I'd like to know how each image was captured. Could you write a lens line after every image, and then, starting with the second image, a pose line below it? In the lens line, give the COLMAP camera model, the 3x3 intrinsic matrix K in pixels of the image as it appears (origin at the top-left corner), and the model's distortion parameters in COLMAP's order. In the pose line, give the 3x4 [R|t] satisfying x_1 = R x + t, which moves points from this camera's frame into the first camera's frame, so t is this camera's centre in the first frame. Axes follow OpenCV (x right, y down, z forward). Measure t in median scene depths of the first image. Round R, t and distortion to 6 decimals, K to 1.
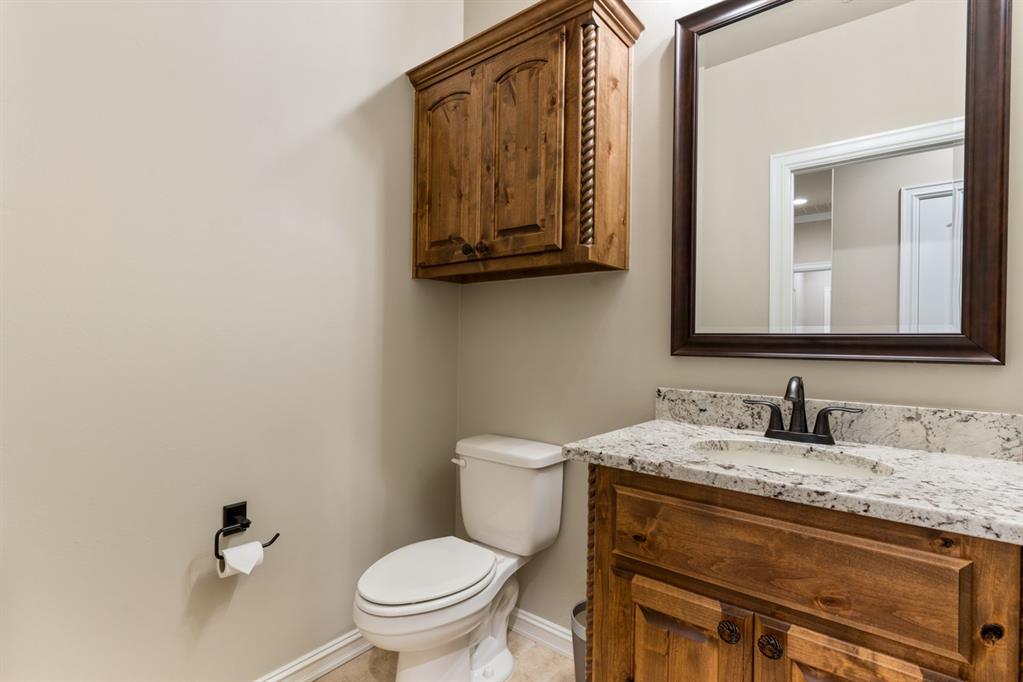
lens RADIAL K [[491.9, 0, 524.0], [0, 491.9, 337.9], [0, 0, 1]] dist [-0.000246, 0.000425]
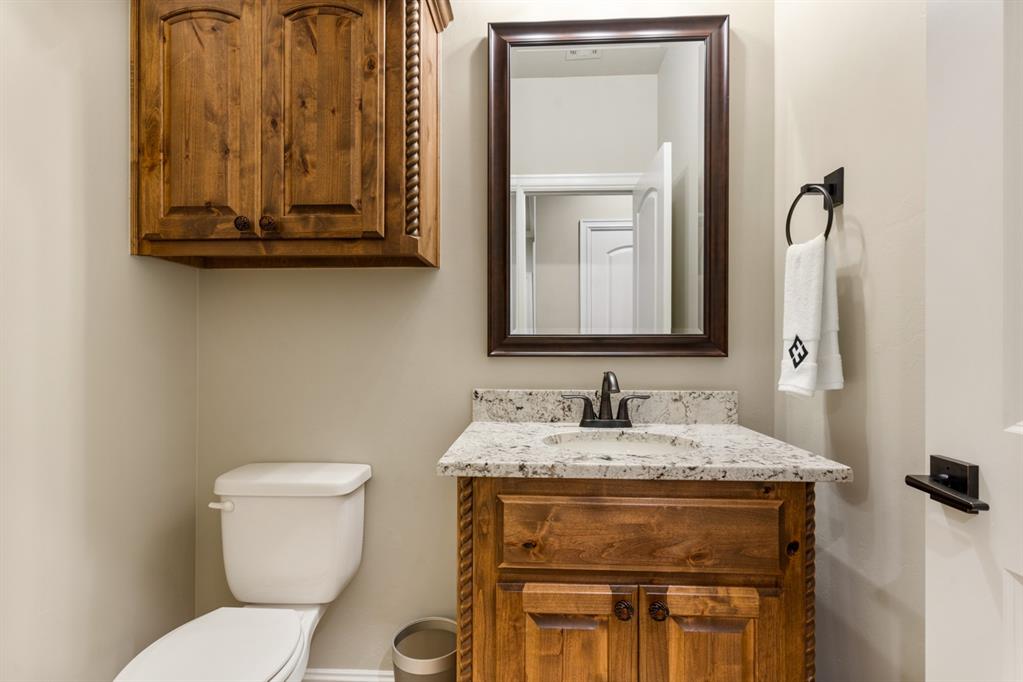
lens RADIAL K [[487.3, 0, 511.5], [0, 487.3, 341.0], [0, 0, 1]] dist [0.001790, 0.000832]
pose [[0.811592, -0.008402, 0.584164, -0.248829], [0.005658, 0.999963, 0.006521, -0.002147], [-0.584197, -0.001987, 0.811610, 0.167228]]
